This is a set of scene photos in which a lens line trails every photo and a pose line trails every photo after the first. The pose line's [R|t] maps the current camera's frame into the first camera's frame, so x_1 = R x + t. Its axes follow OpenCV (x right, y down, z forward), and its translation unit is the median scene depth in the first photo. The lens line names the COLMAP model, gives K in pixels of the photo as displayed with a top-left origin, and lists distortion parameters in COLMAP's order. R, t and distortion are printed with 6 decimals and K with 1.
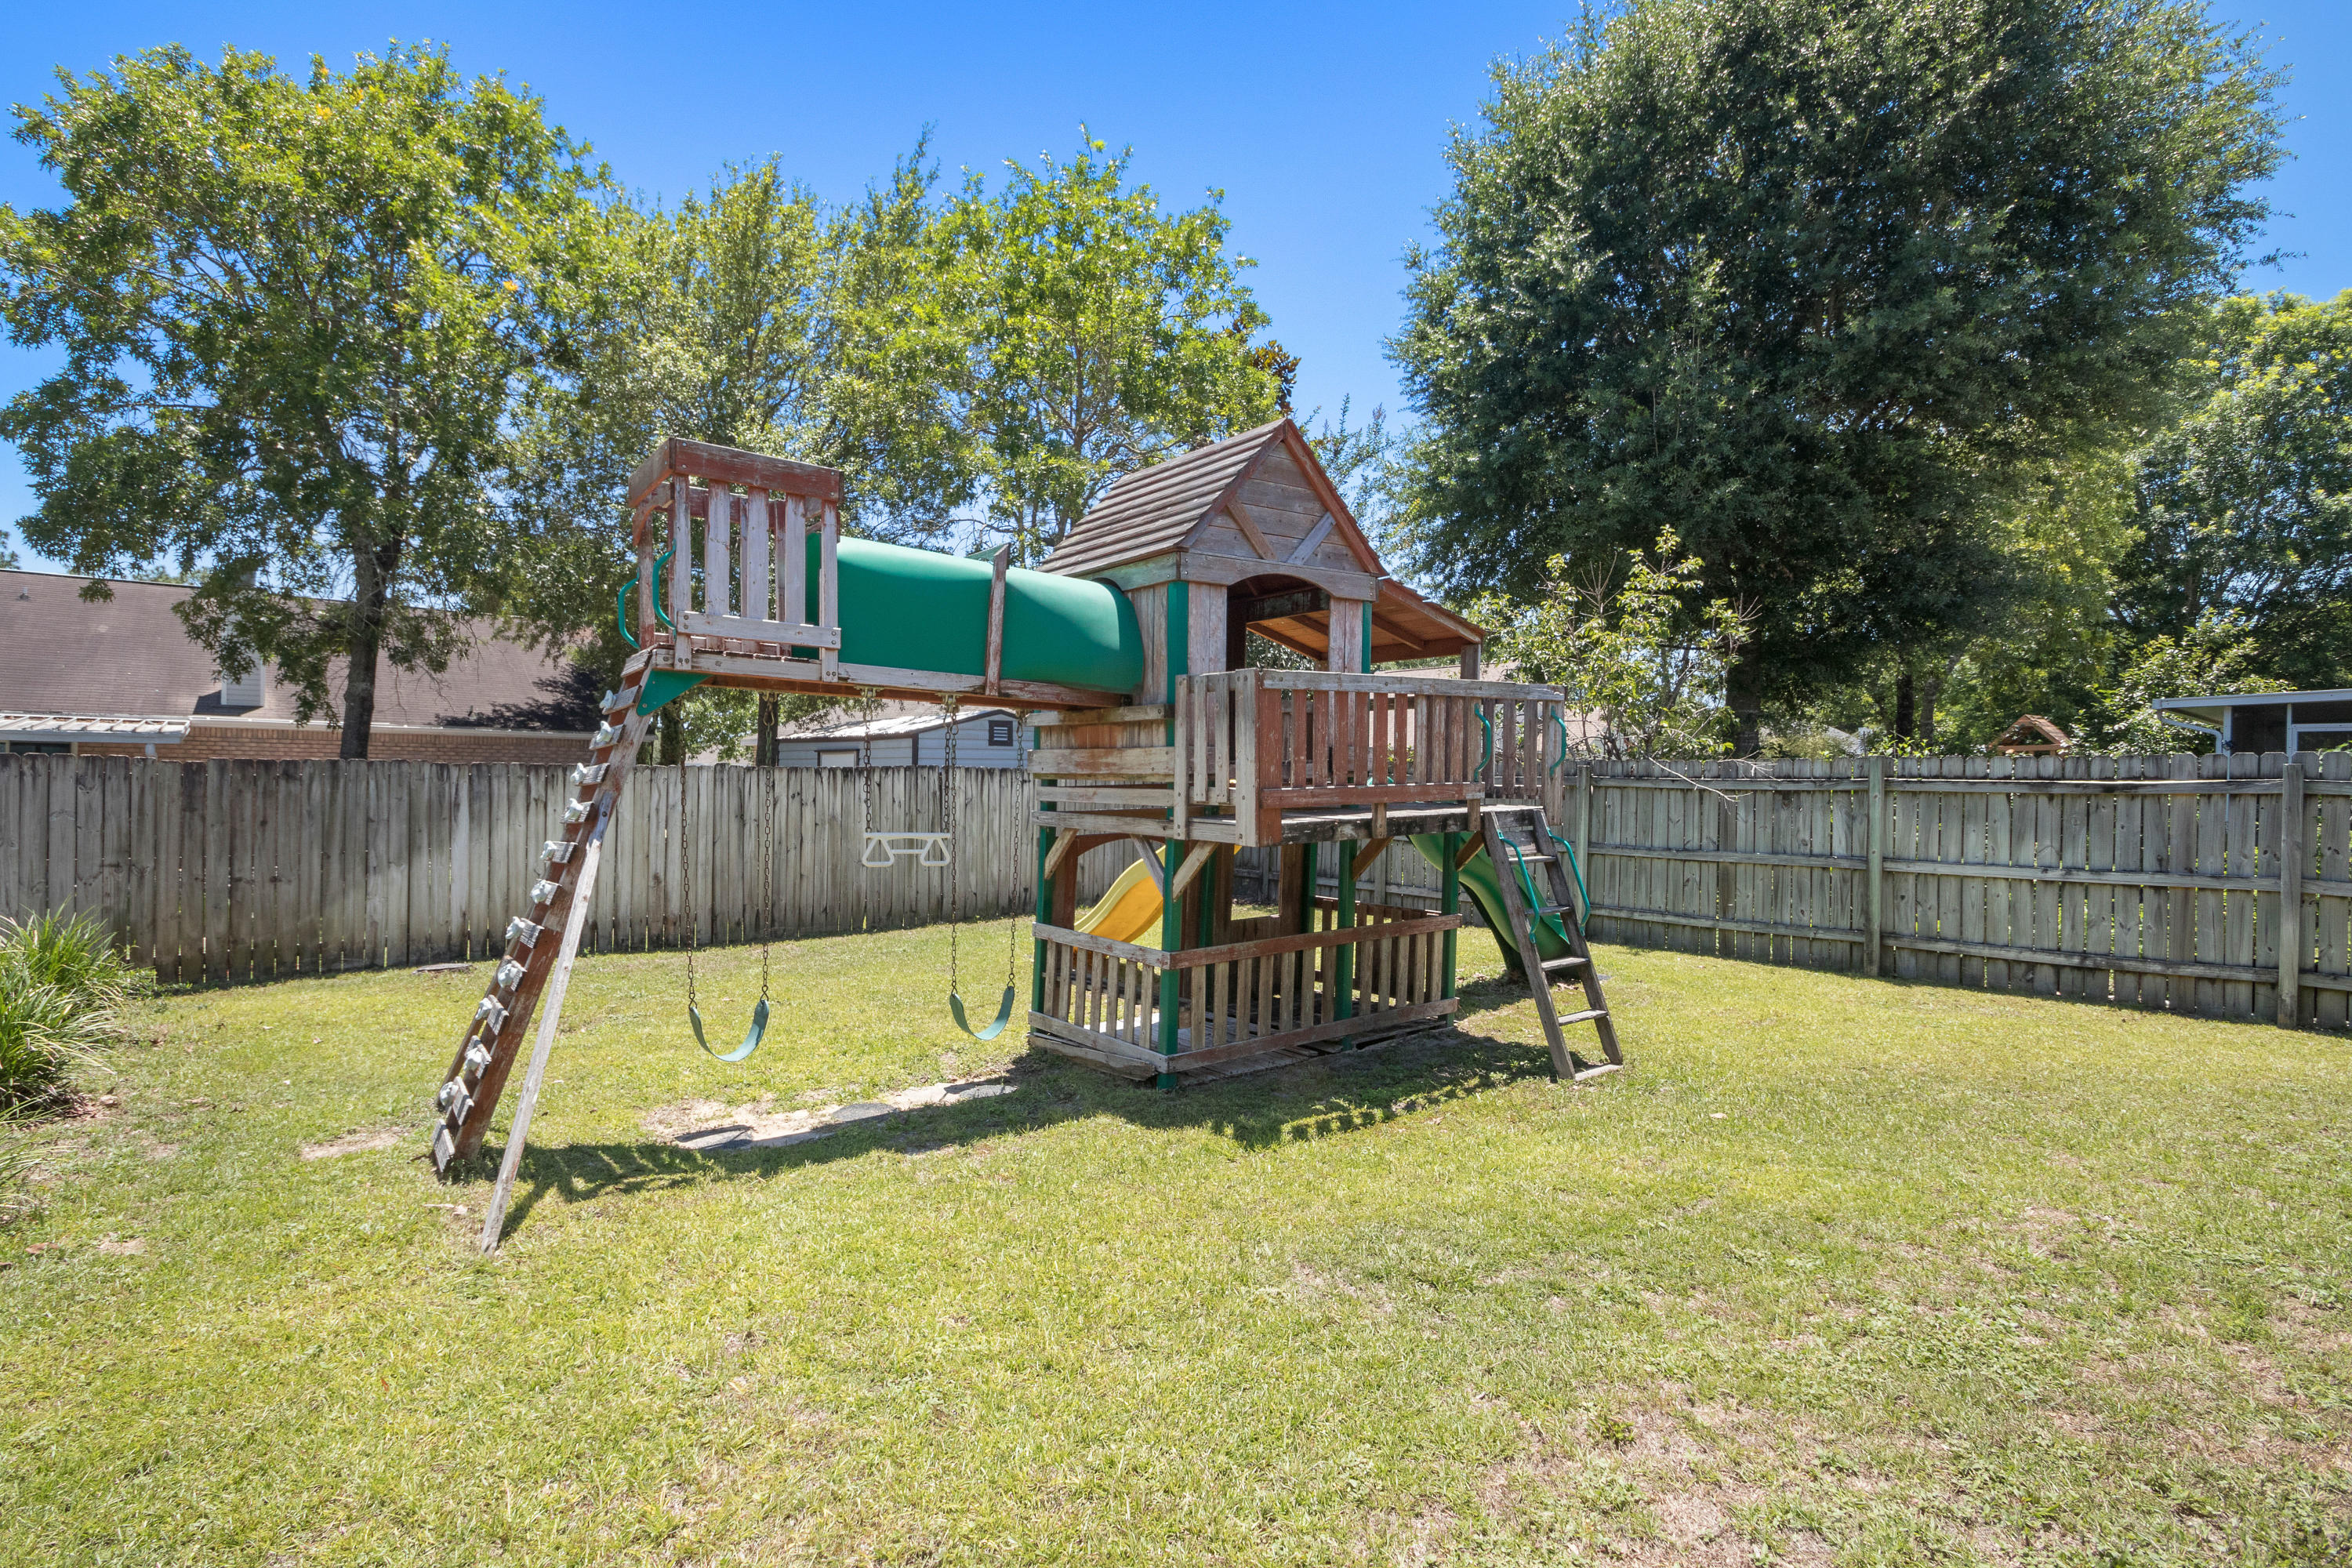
lens RADIAL K [[1125.3, 0, 1162.0], [0, 1125.3, 770.2], [0, 0, 1]] dist [0.004960, -0.008044]
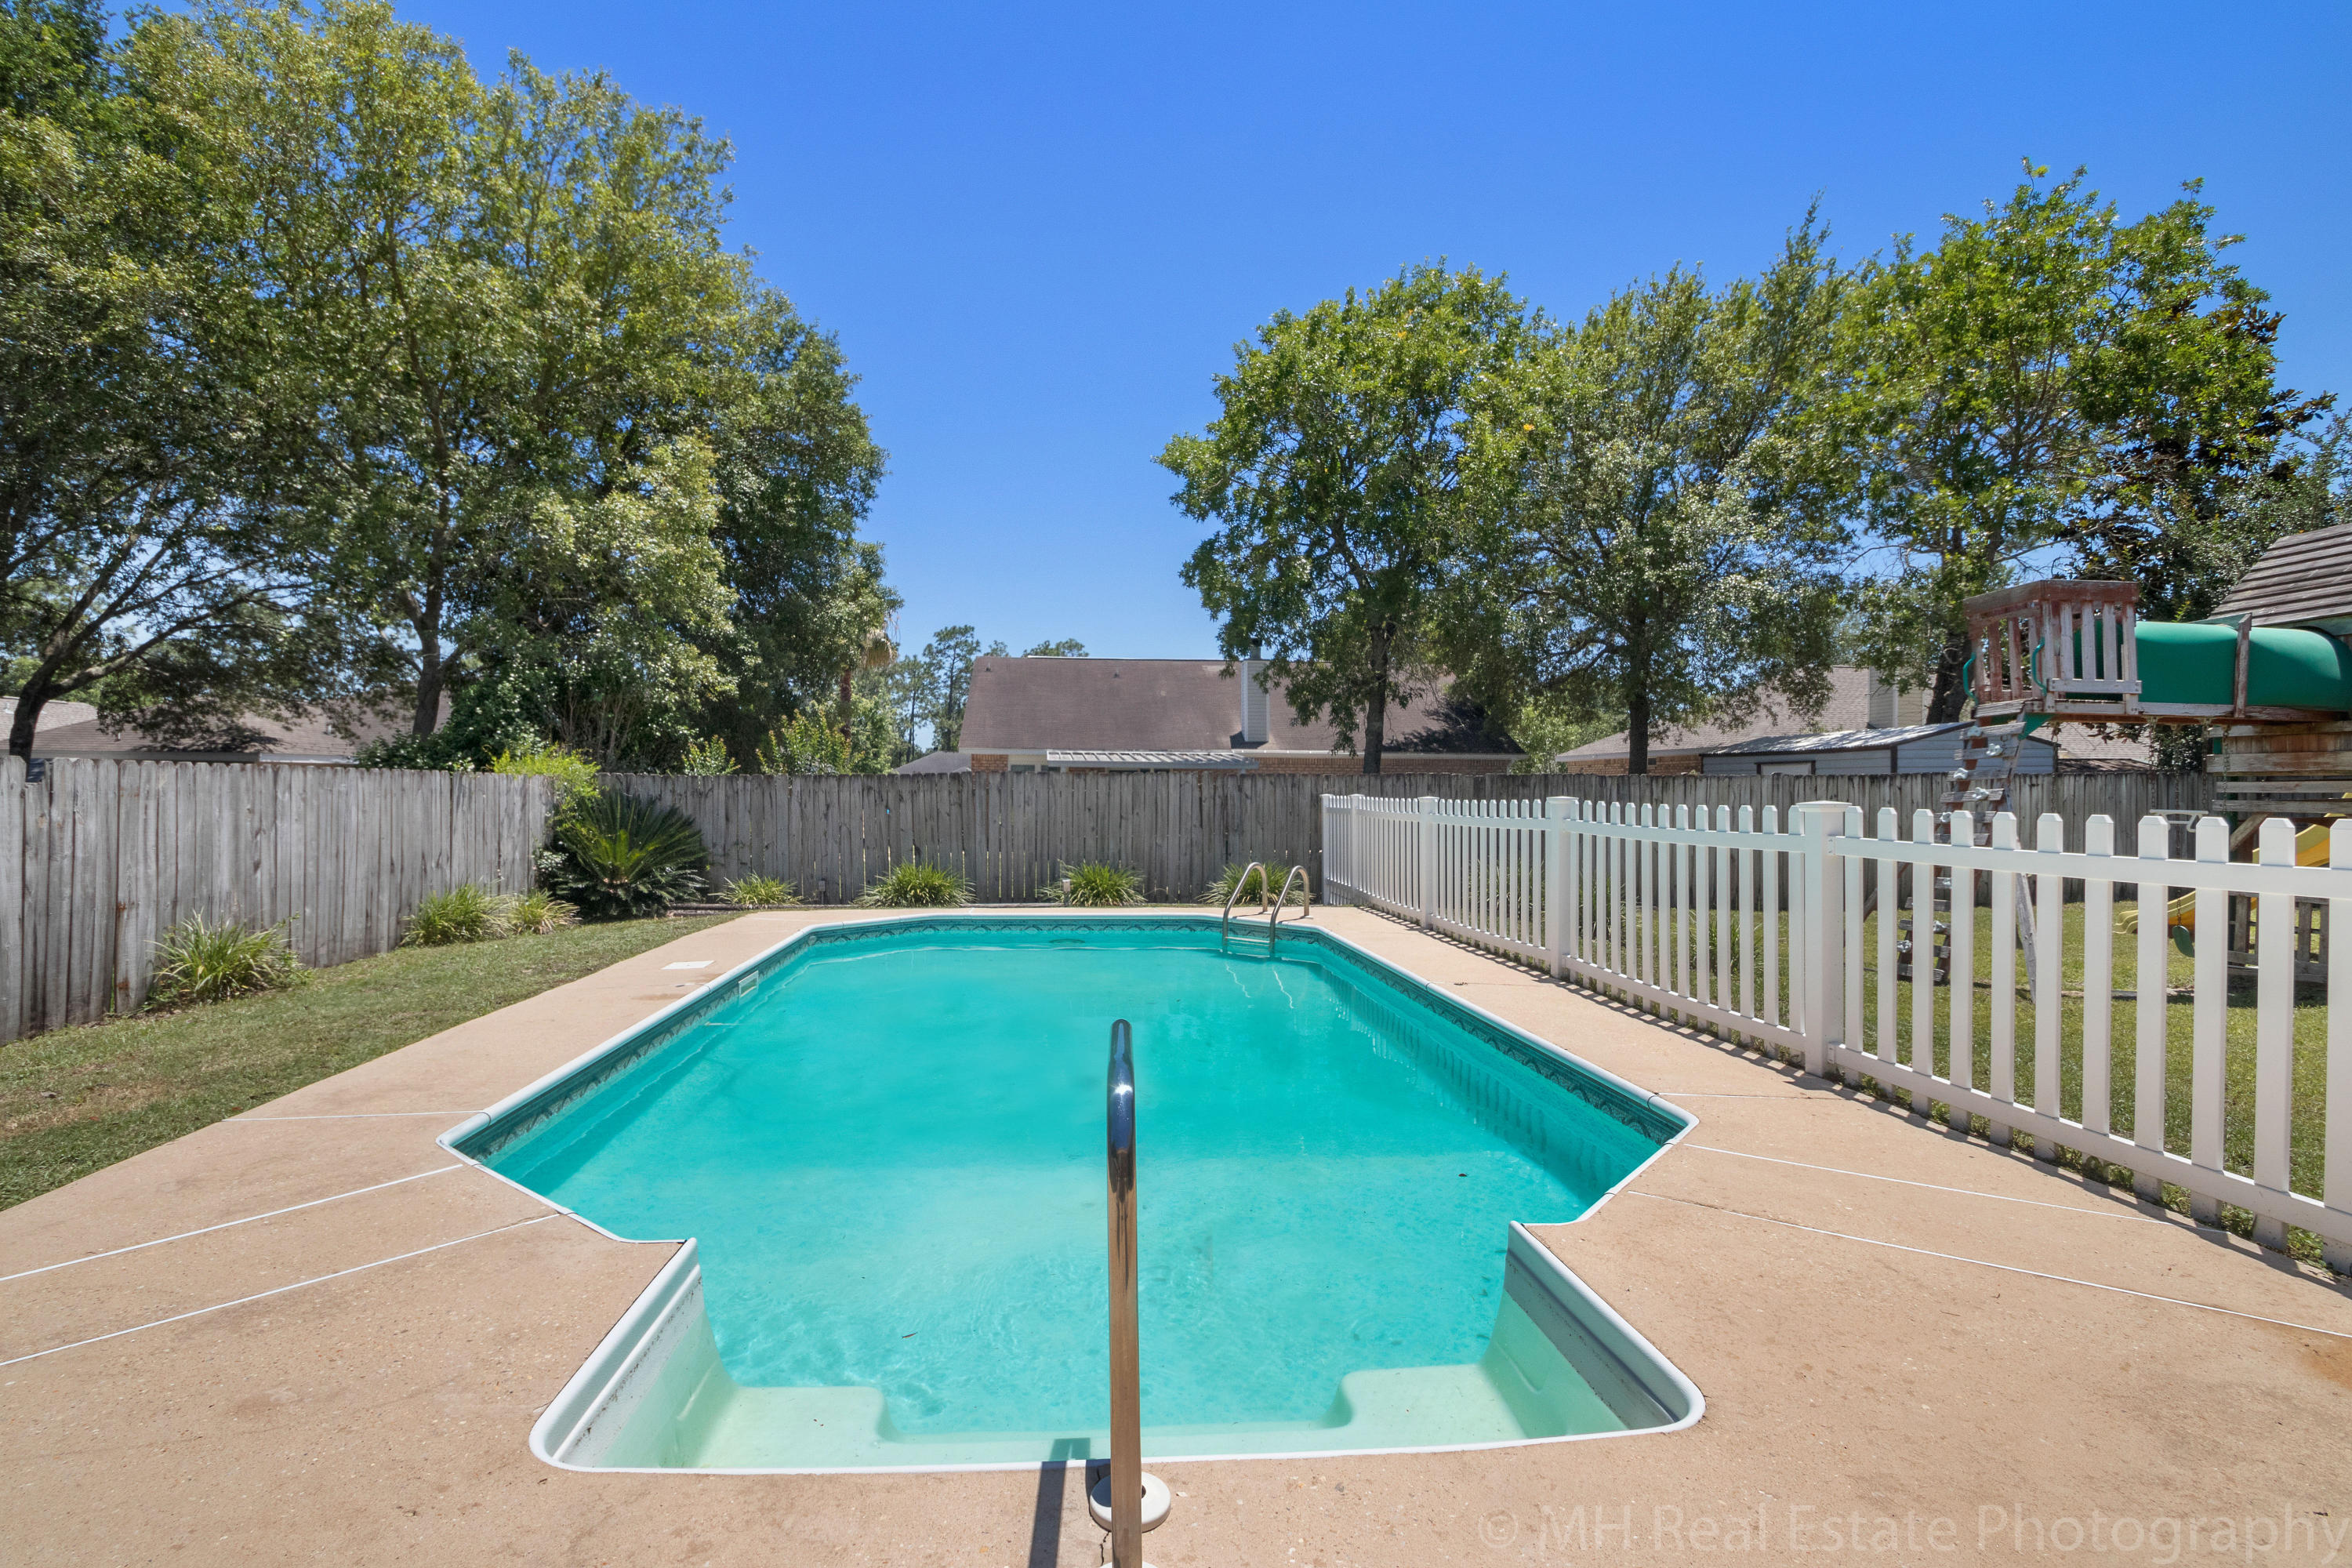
lens RADIAL K [[1125.3, 0, 1133.4], [0, 1125.3, 768.0], [0, 0, 1]] dist [0.004960, -0.008044]
pose [[0.816053, -0.020211, -0.577623, -0.282535], [0.010989, 0.999750, -0.019457, 0.006965], [0.577873, 0.009531, 0.816071, -0.599552]]
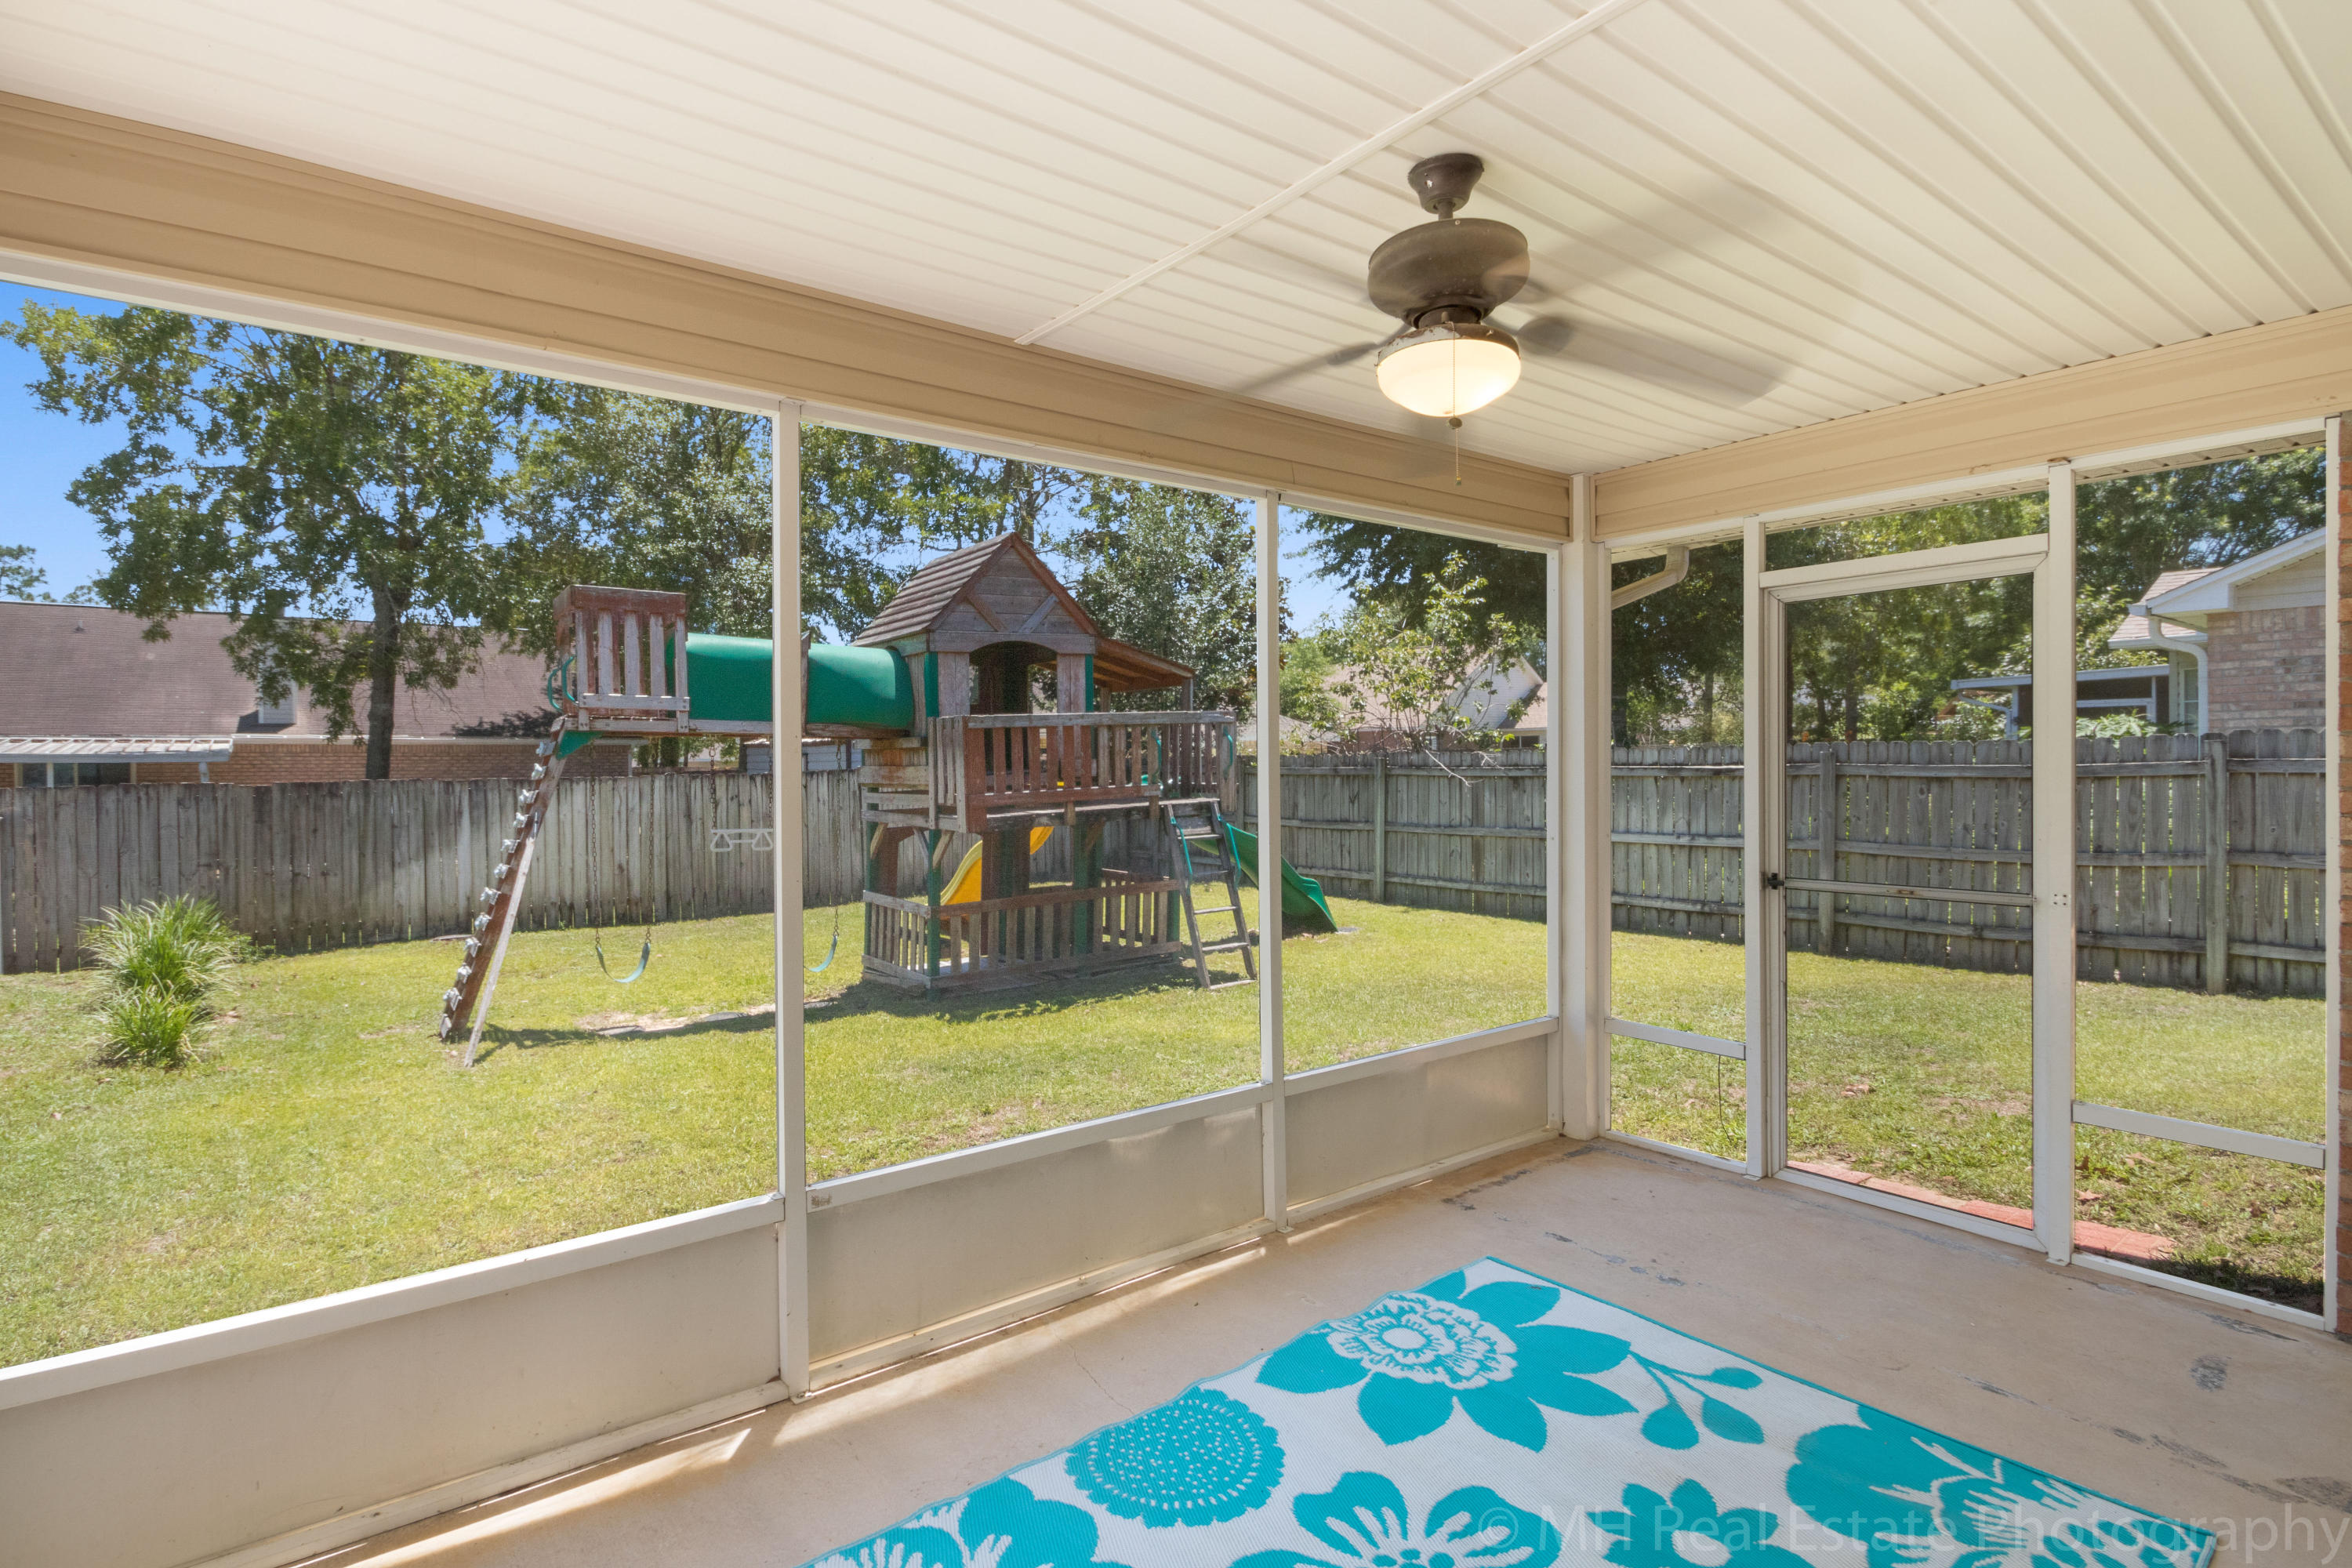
lens RADIAL K [[1190.5, 0, 1161.5], [0, 1190.5, 768.4], [0, 0, 1]] dist [0.001029, -0.005146]
pose [[0.998947, -0.024223, -0.038966, 0.220259], [0.024791, 0.999592, 0.014168, -0.018840], [0.038607, -0.015119, 0.999140, -0.314110]]
